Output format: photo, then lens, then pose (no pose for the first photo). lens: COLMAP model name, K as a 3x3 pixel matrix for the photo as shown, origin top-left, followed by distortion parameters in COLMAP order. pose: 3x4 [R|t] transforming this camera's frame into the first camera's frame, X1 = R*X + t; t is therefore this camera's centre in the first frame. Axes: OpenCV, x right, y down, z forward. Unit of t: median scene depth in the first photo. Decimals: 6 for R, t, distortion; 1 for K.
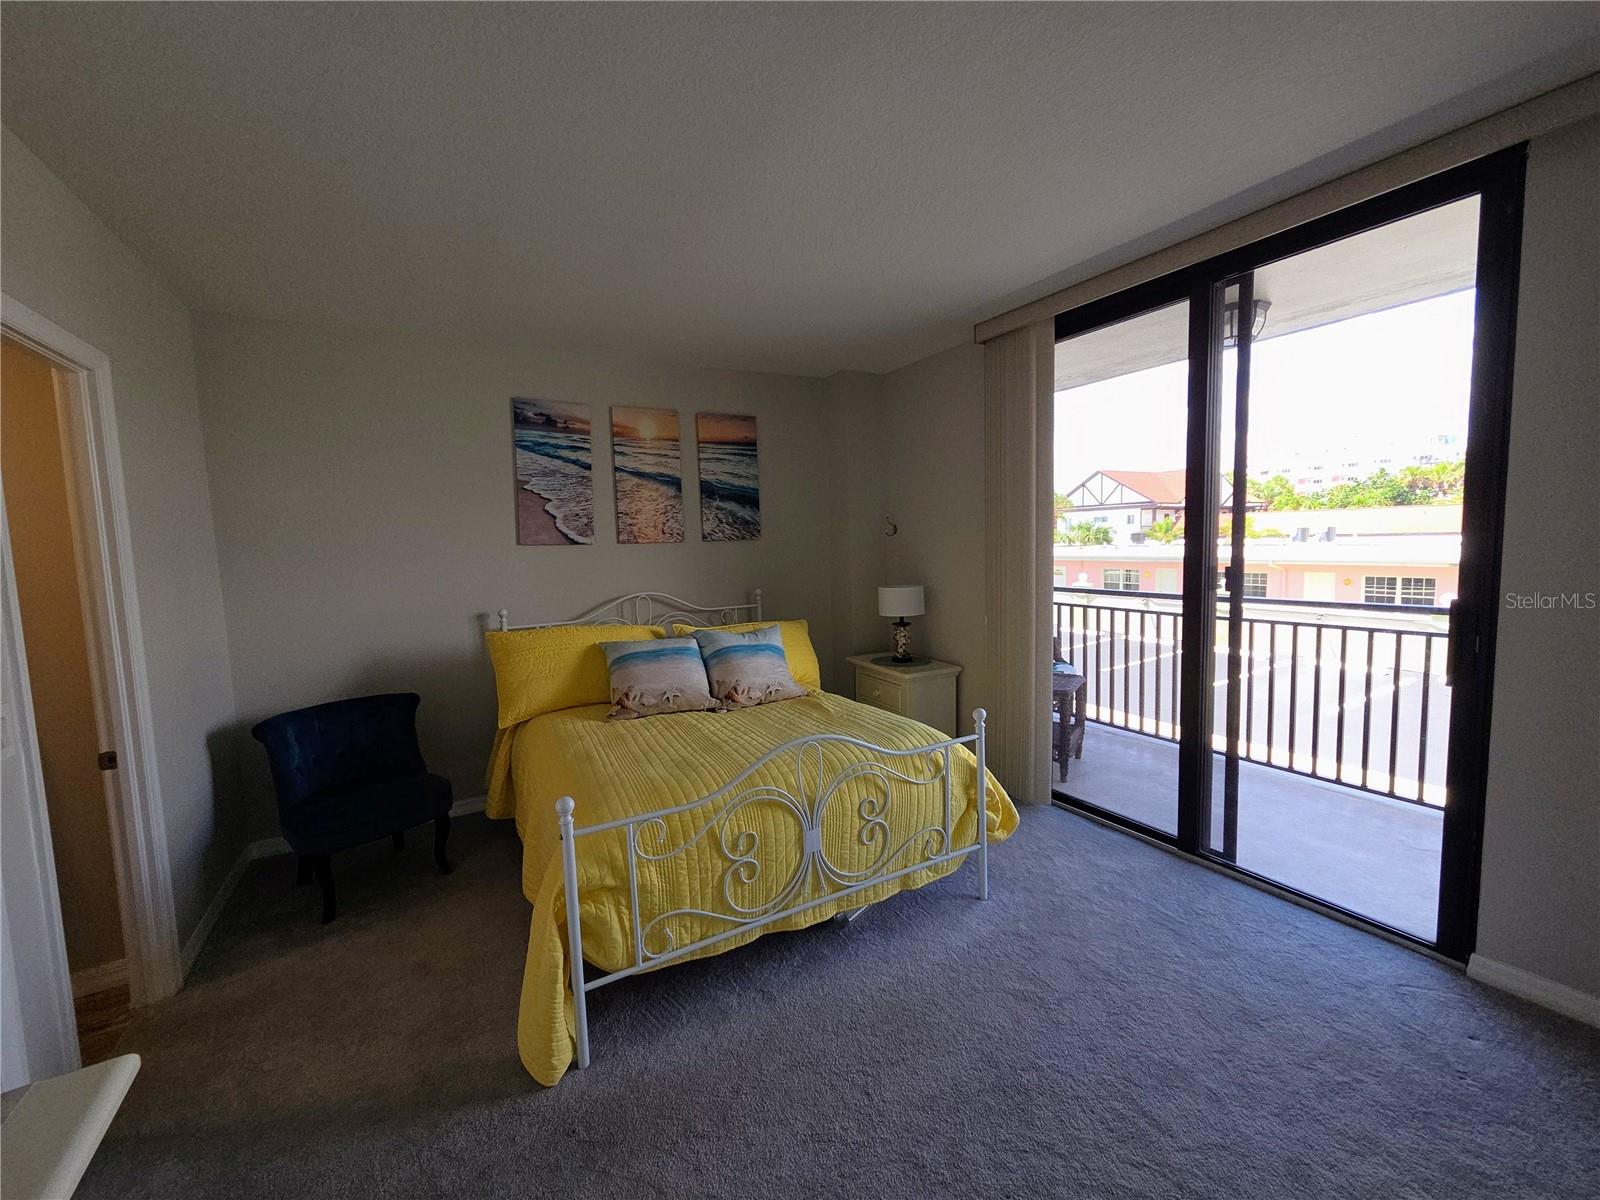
lens RADIAL K [[653.5, 0, 806.1], [0, 653.5, 596.1], [0, 0, 1]] dist [0.001616, -0.000152]
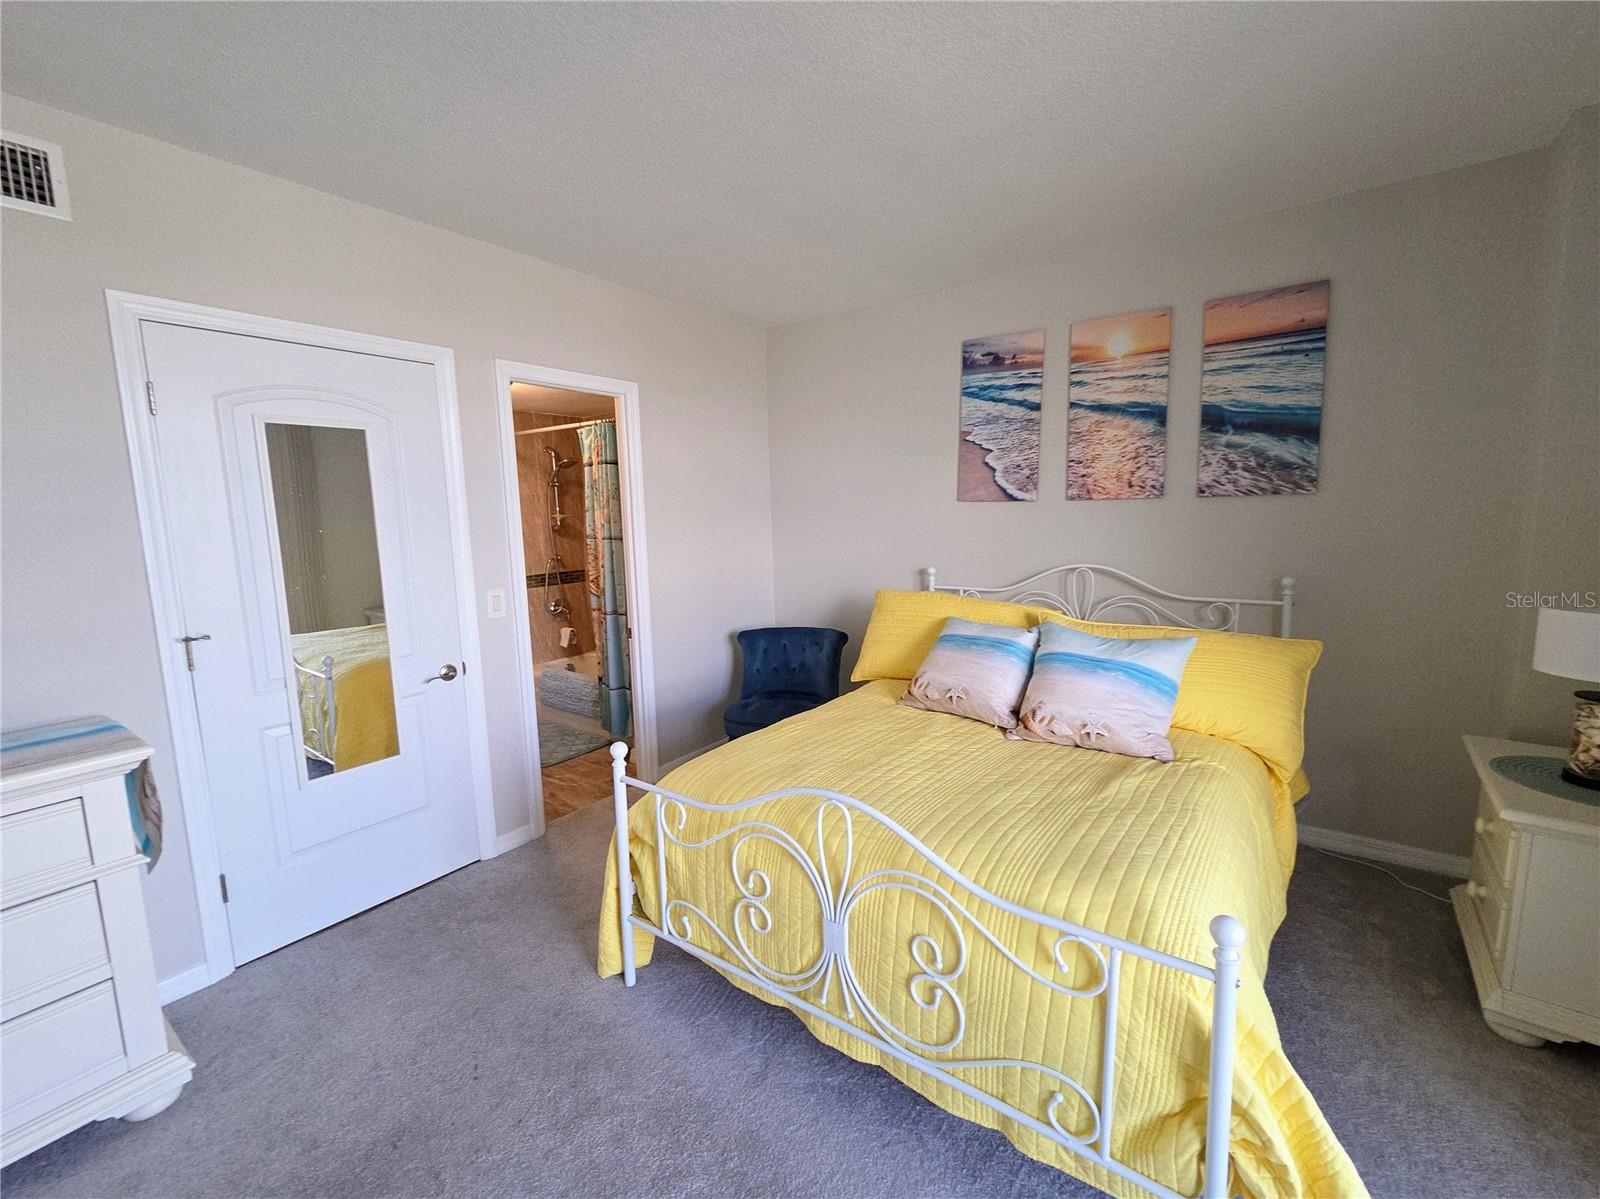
lens RADIAL K [[668.0, 0, 805.6], [0, 668.0, 592.1], [0, 0, 1]] dist [-0.000037, -0.000087]
pose [[0.409833, 0.132805, -0.902441, 0.350370], [-0.069671, 0.991012, 0.114199, -0.042303], [0.909496, 0.016071, 0.415402, 0.395587]]
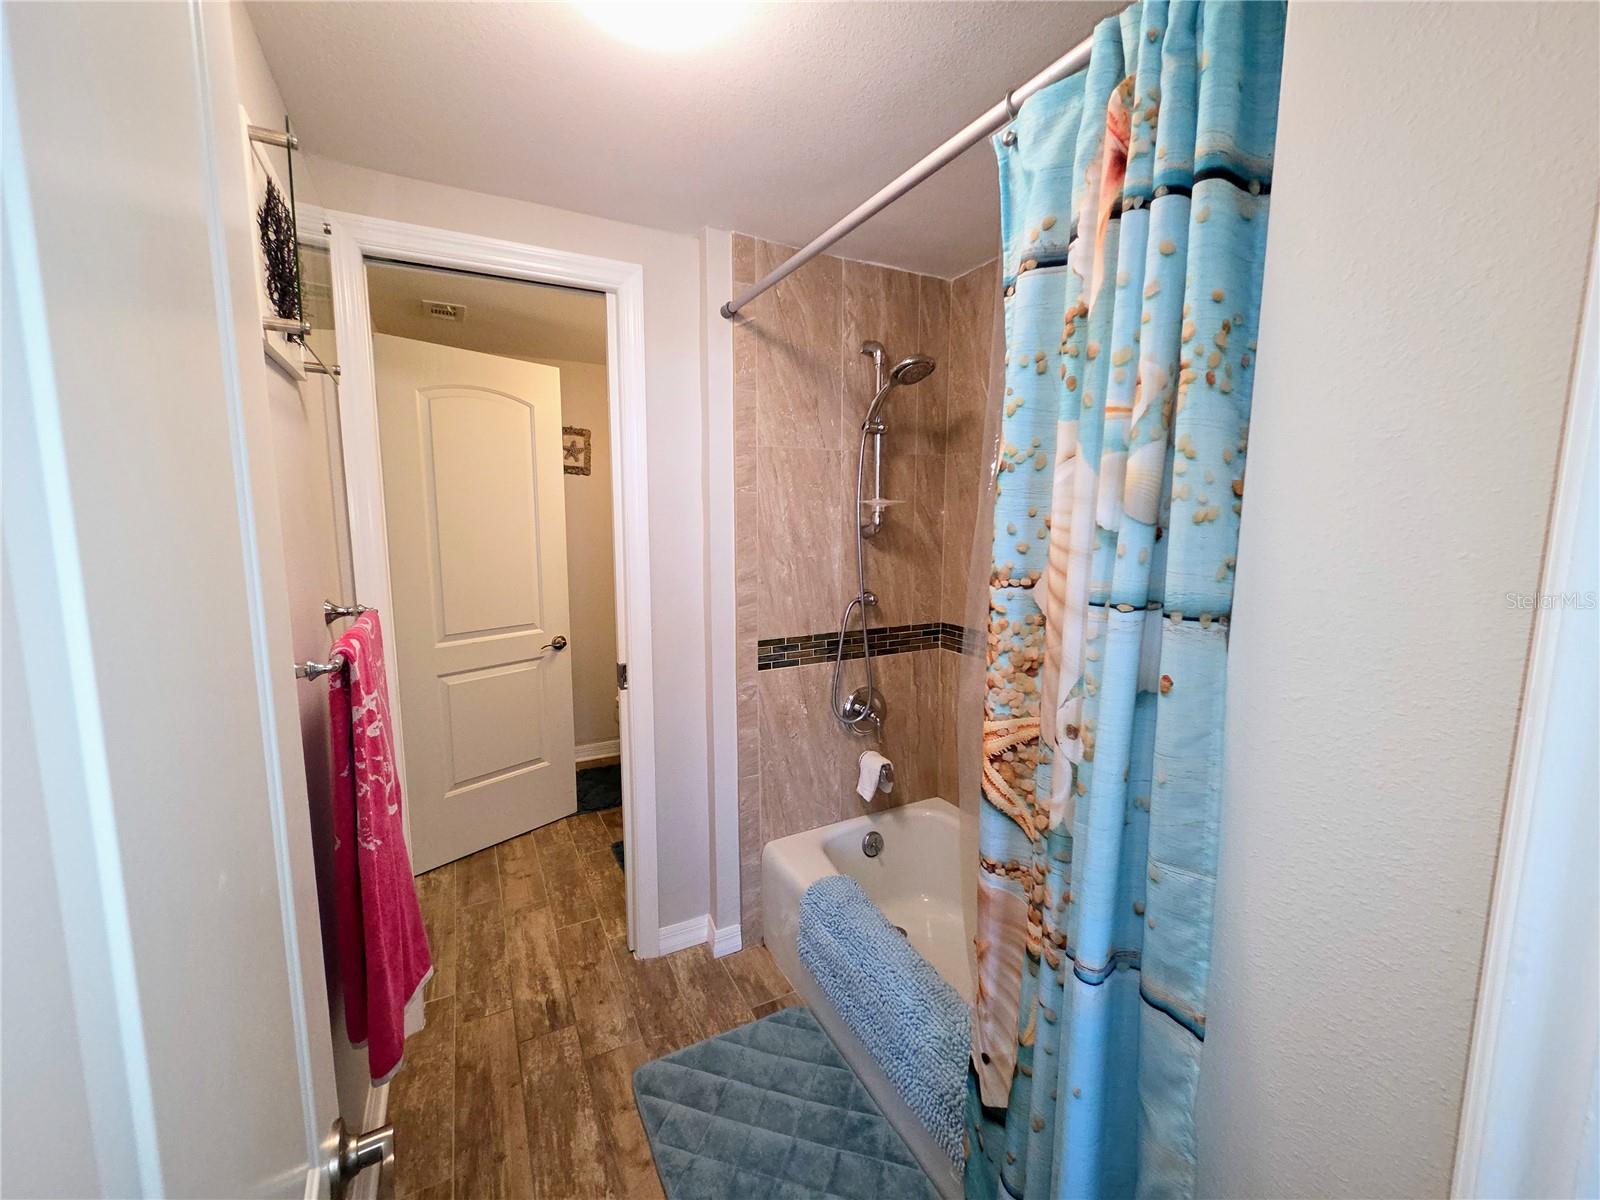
lens RADIAL K [[653.5, 0, 806.1], [0, 653.5, 596.1], [0, 0, 1]] dist [0.001616, -0.000152]
pose [[-0.022752, 0.156363, -0.987438, -0.501437], [-0.093726, 0.983010, 0.157821, -0.010328], [0.995338, 0.096139, -0.007710, 0.448917]]
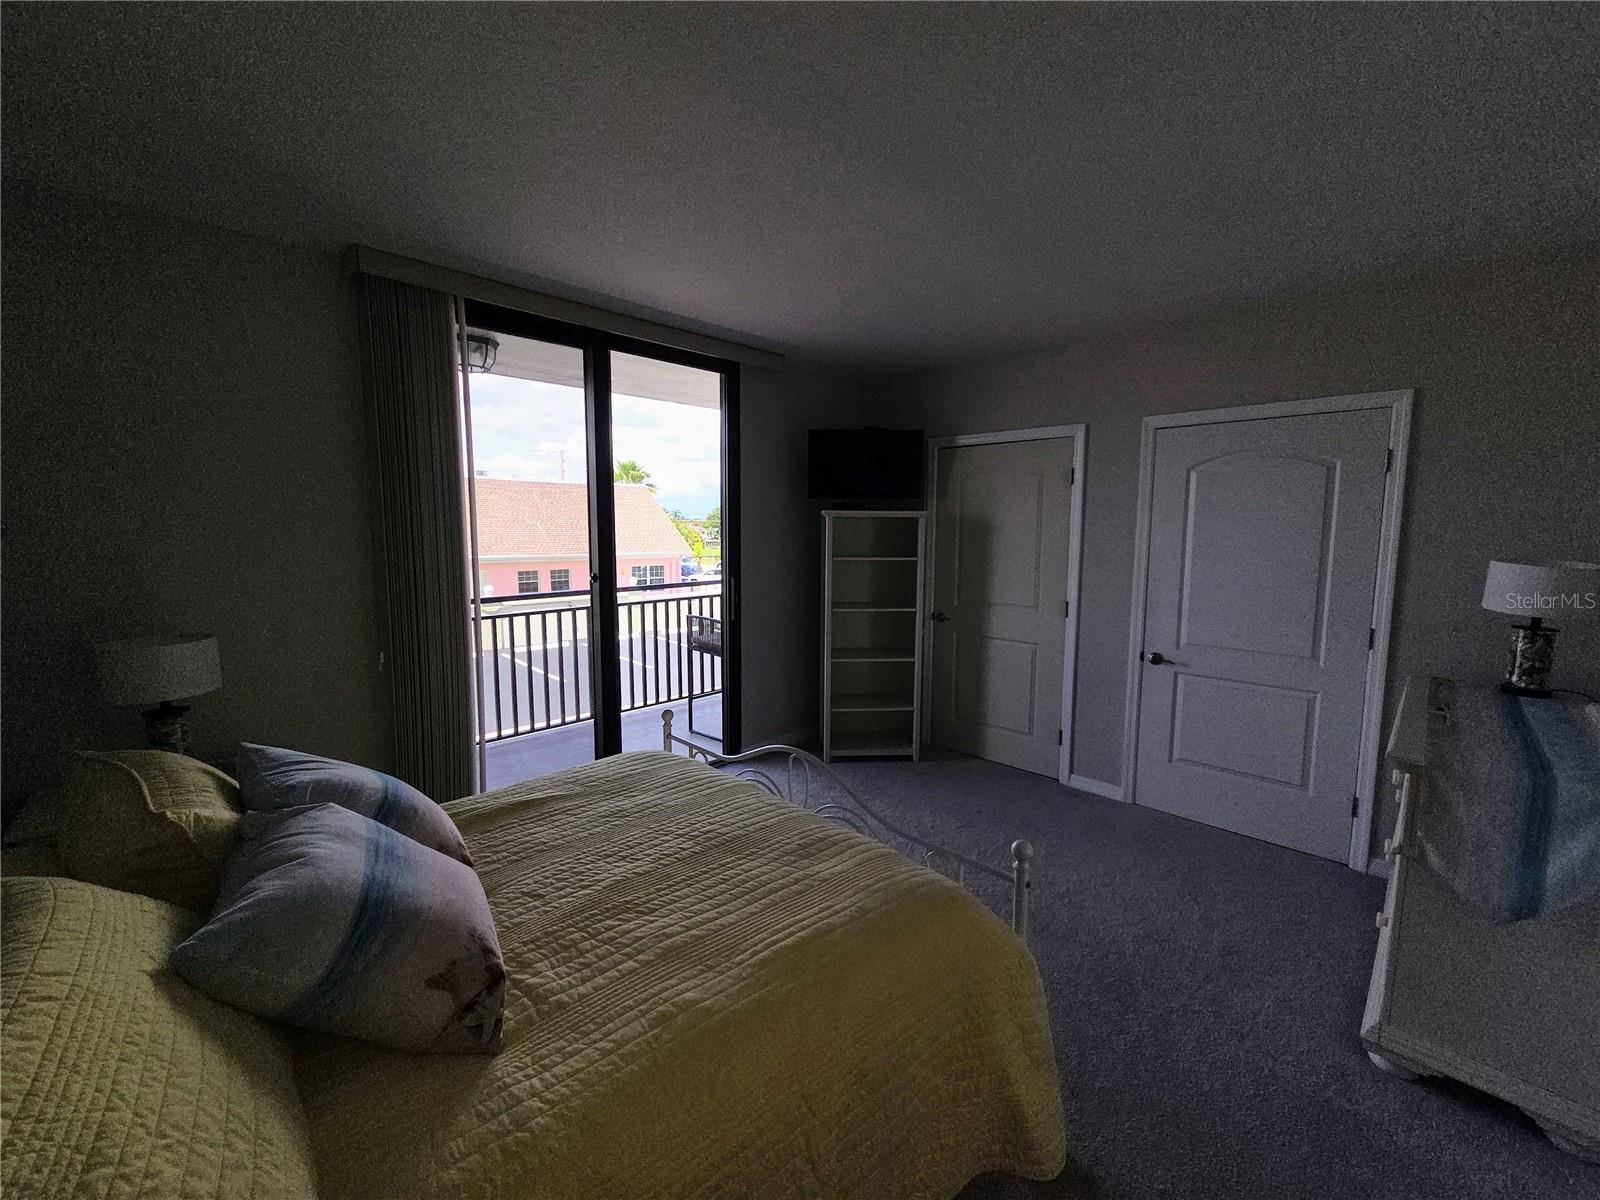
lens RADIAL K [[653.5, 0, 806.1], [0, 653.5, 596.1], [0, 0, 1]] dist [0.001616, -0.000152]
pose [[-0.256782, -0.076982, 0.963399, -0.529849], [0.088210, 0.990795, 0.102683, -0.061918], [-0.962435, 0.111348, -0.247628, 0.698185]]
